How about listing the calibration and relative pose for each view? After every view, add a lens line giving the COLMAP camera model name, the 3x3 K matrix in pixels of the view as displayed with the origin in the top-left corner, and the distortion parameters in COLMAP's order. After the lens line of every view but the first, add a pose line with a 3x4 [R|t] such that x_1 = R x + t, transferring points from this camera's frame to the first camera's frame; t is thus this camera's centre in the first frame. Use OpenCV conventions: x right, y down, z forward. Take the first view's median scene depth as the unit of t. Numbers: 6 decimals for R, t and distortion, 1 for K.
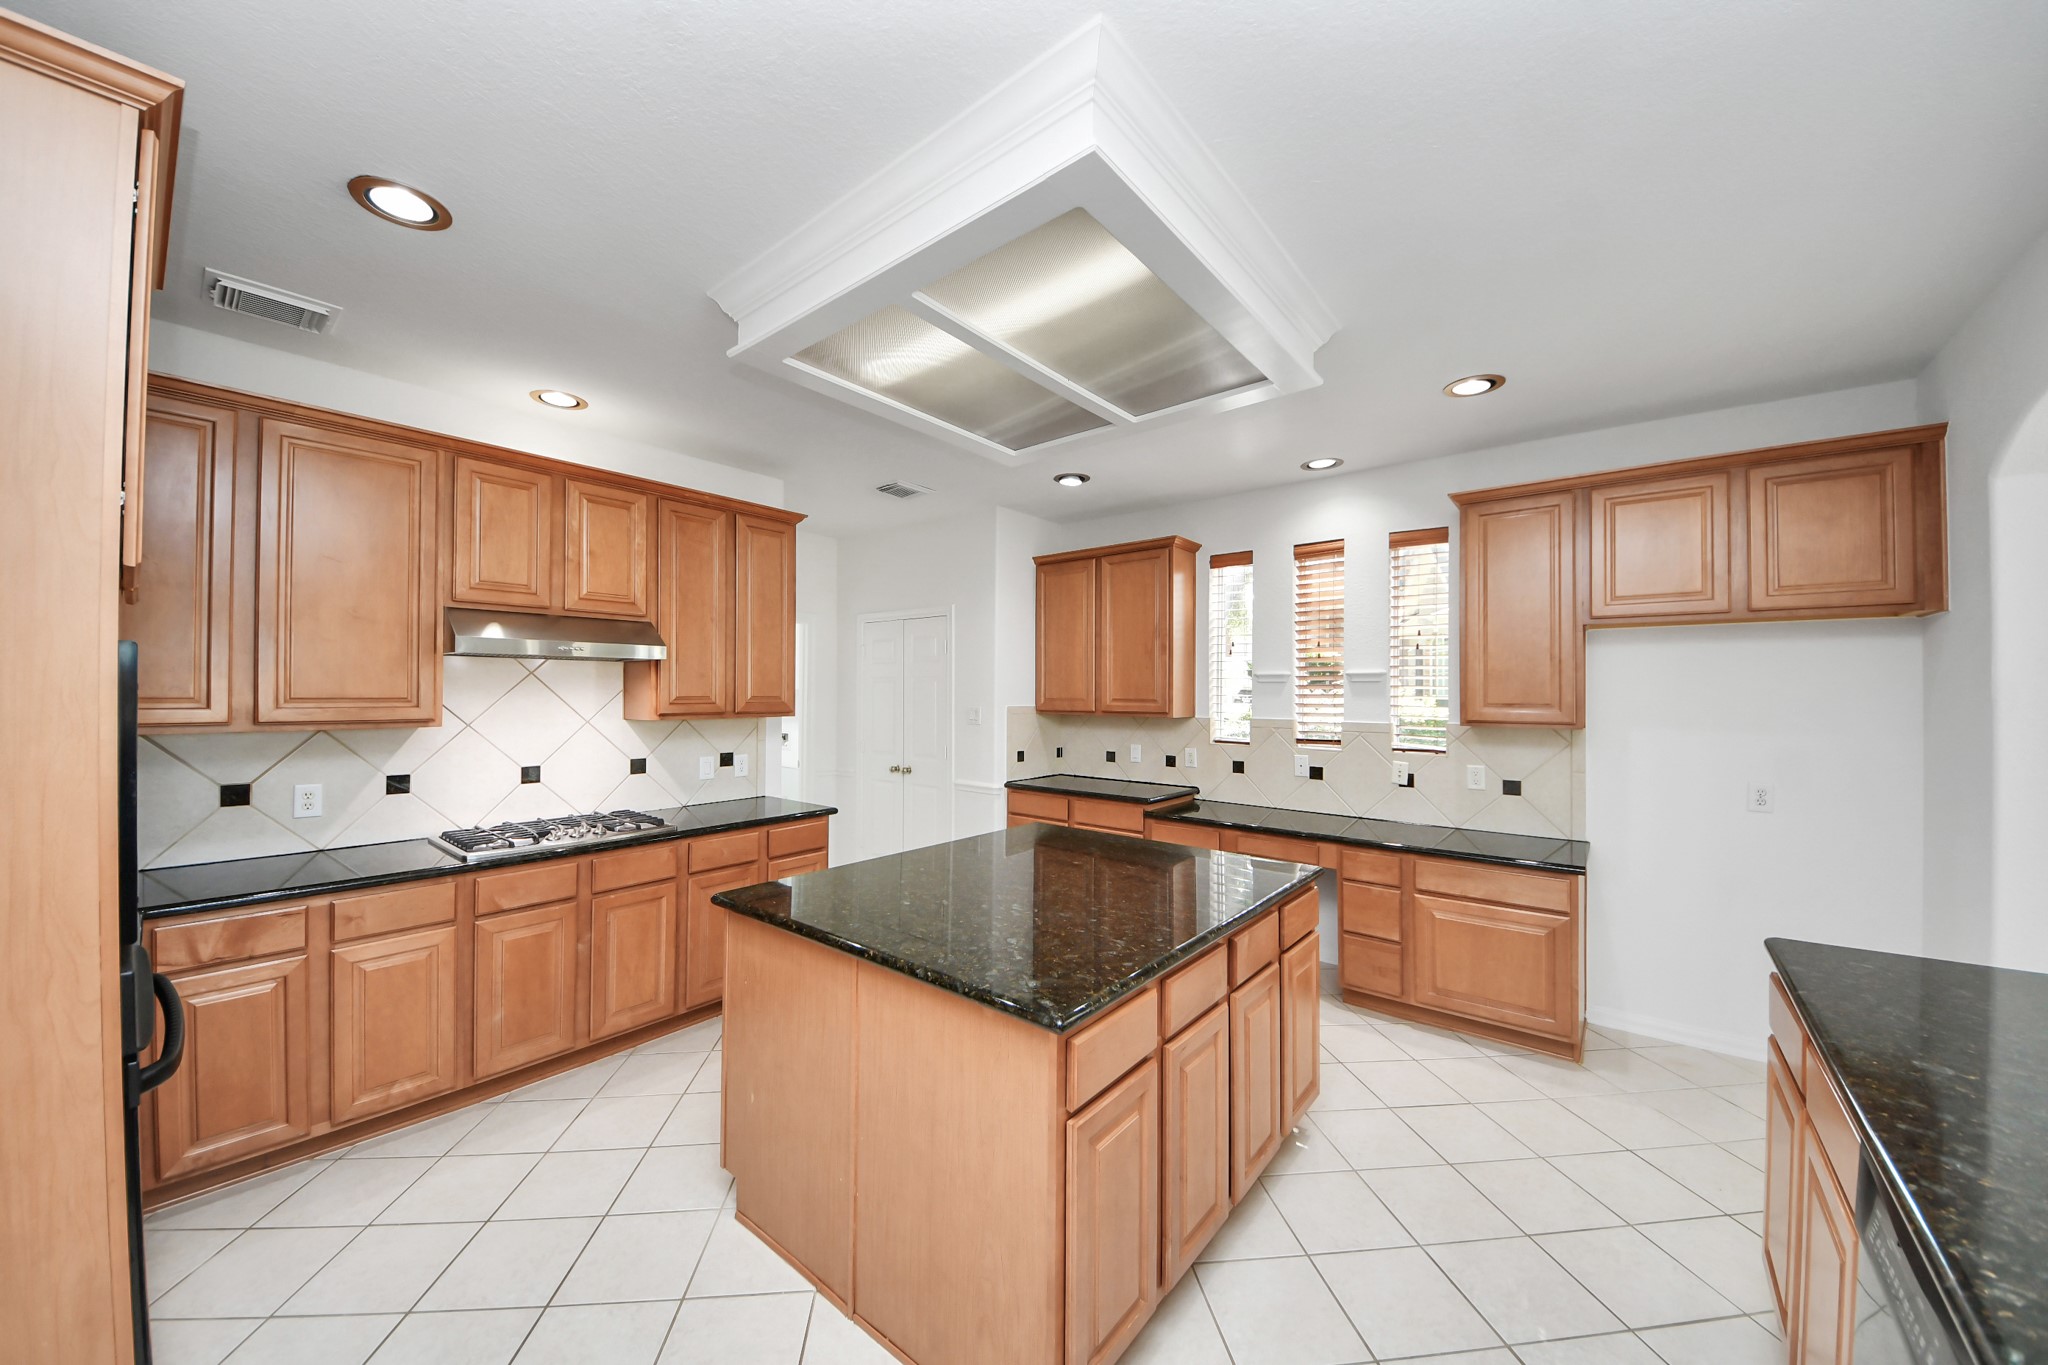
lens RADIAL K [[721.2, 0, 1022.2], [0, 721.2, 679.3], [0, 0, 1]] dist [-0.000053, -0.001511]
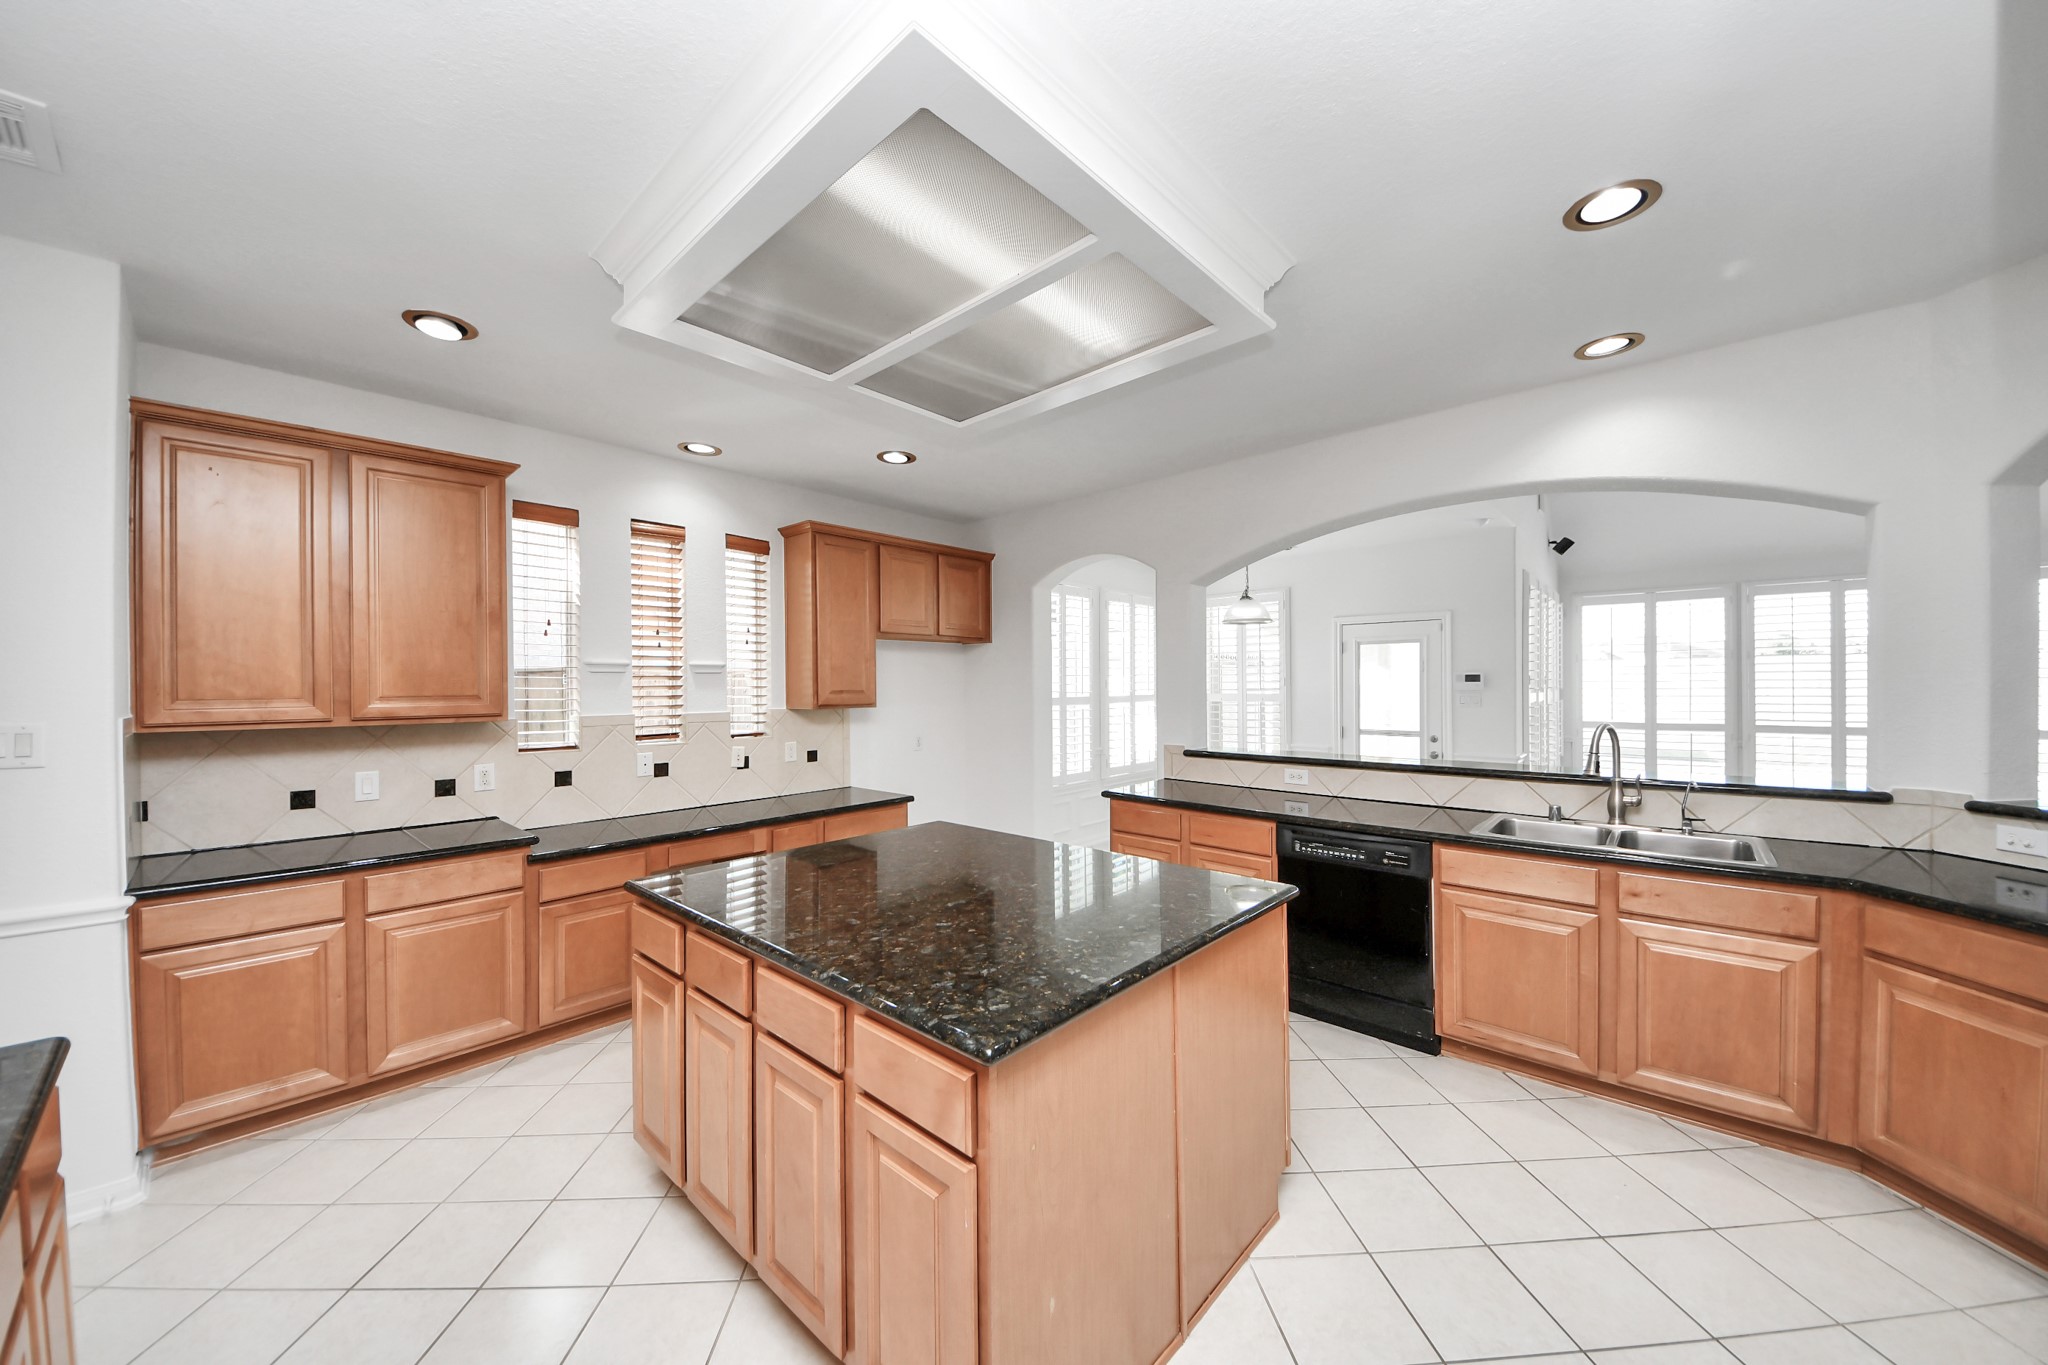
lens RADIAL K [[721.2, 0, 989.6], [0, 721.2, 682.6], [0, 0, 1]] dist [-0.000053, -0.001511]
pose [[0.073474, -0.006919, 0.997273, -0.515882], [-0.010255, 0.999918, 0.007693, 0.005356], [-0.997244, -0.010793, 0.073397, 0.526836]]
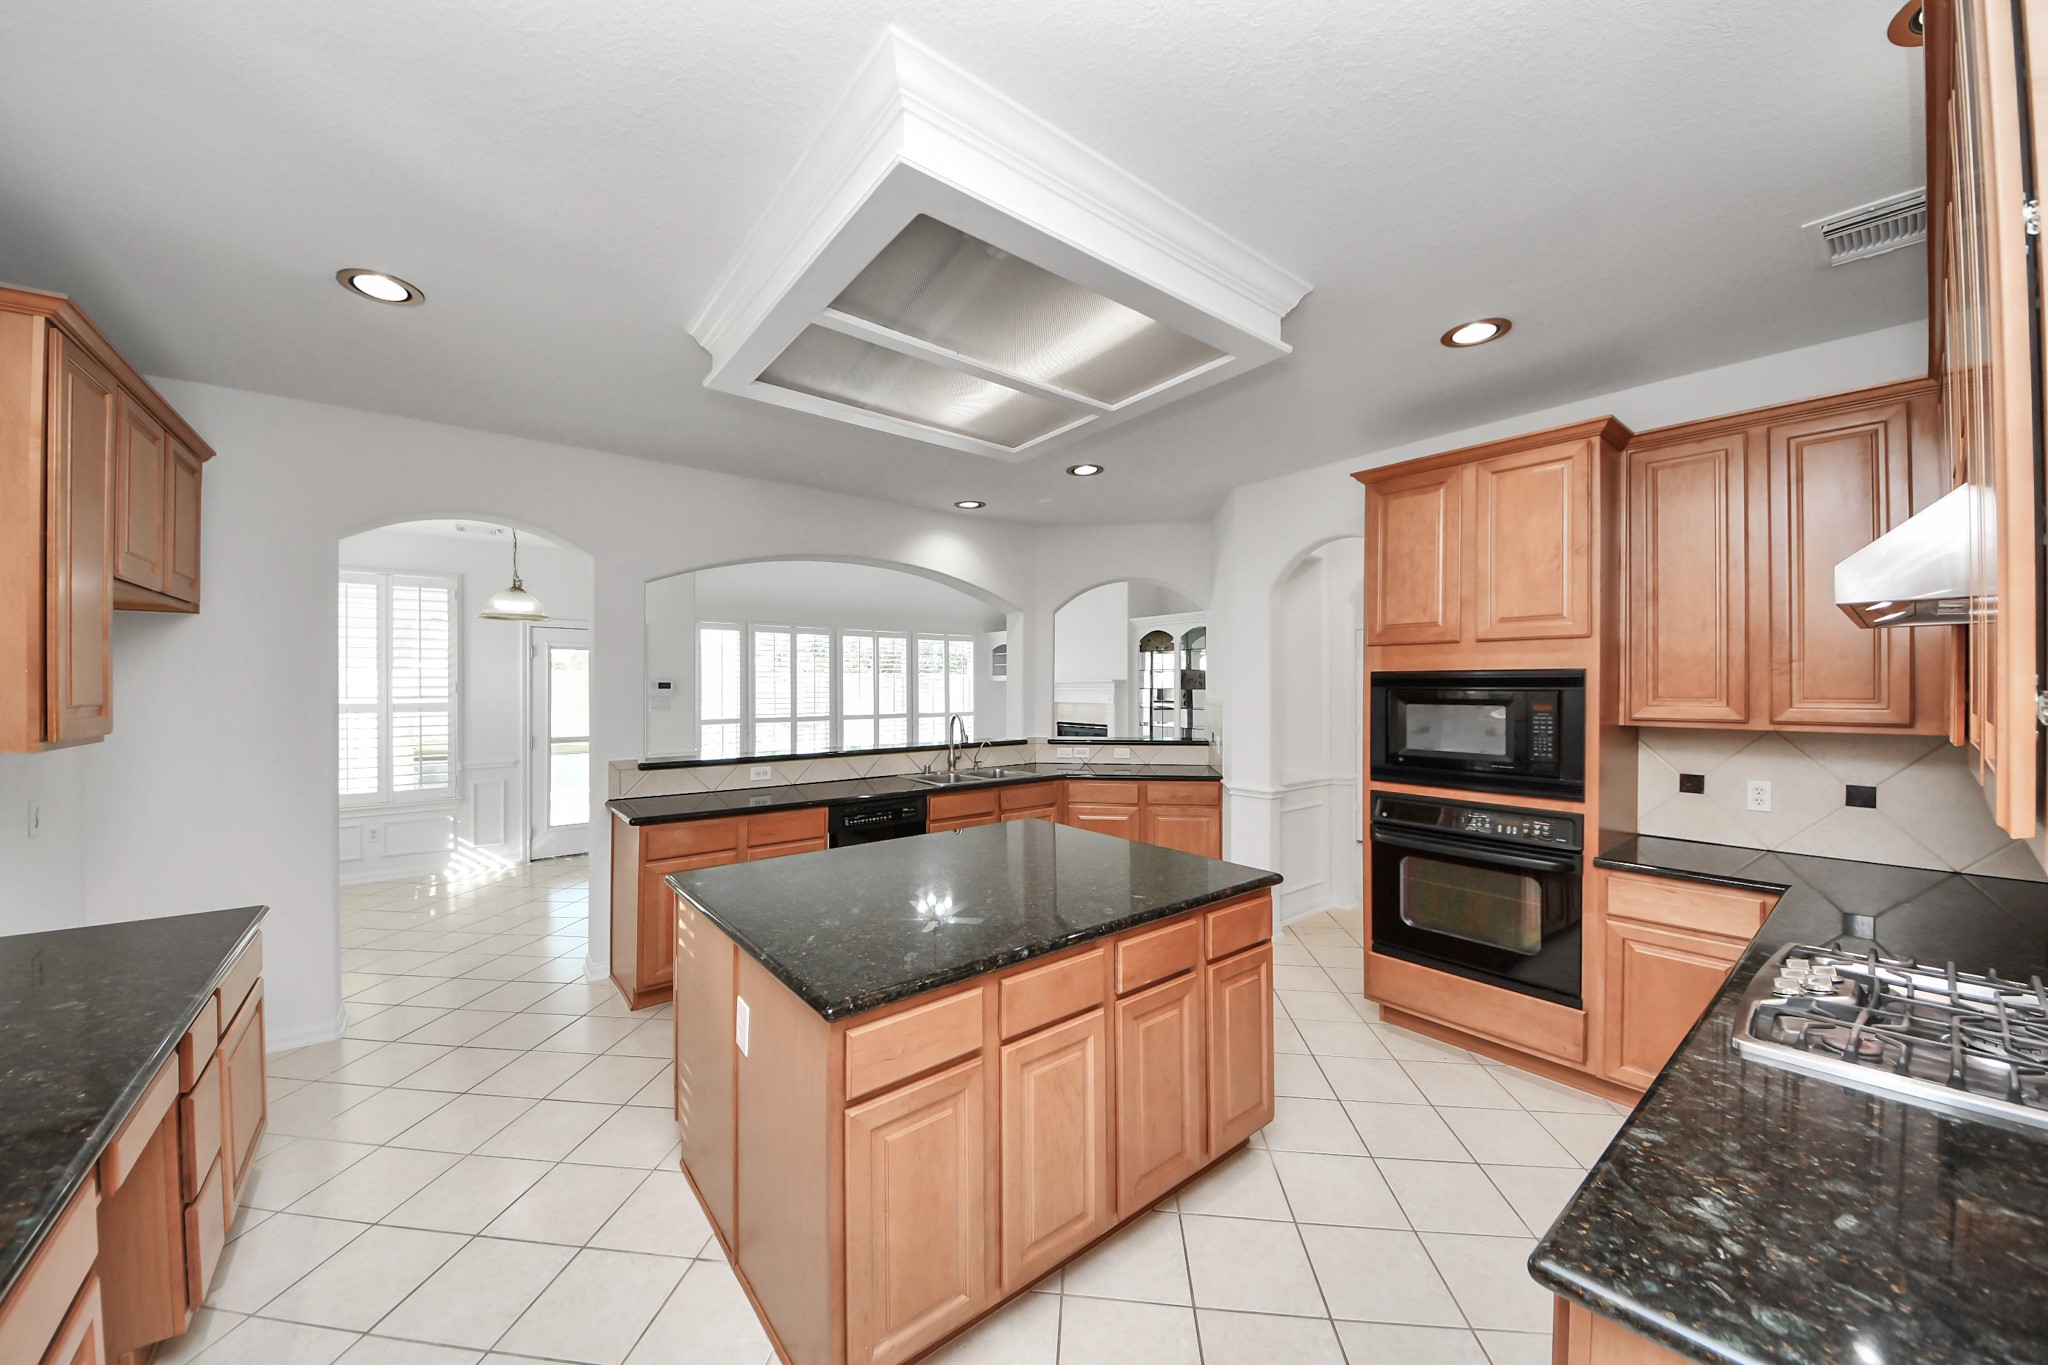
lens RADIAL K [[721.2, 0, 1018.7], [0, 721.2, 682.3], [0, 0, 1]] dist [-0.000053, -0.001511]
pose [[-0.975695, -0.005290, 0.219070, -0.138651], [-0.009735, 0.999768, -0.019216, 0.015572], [-0.218917, -0.020882, -0.975520, 1.146961]]
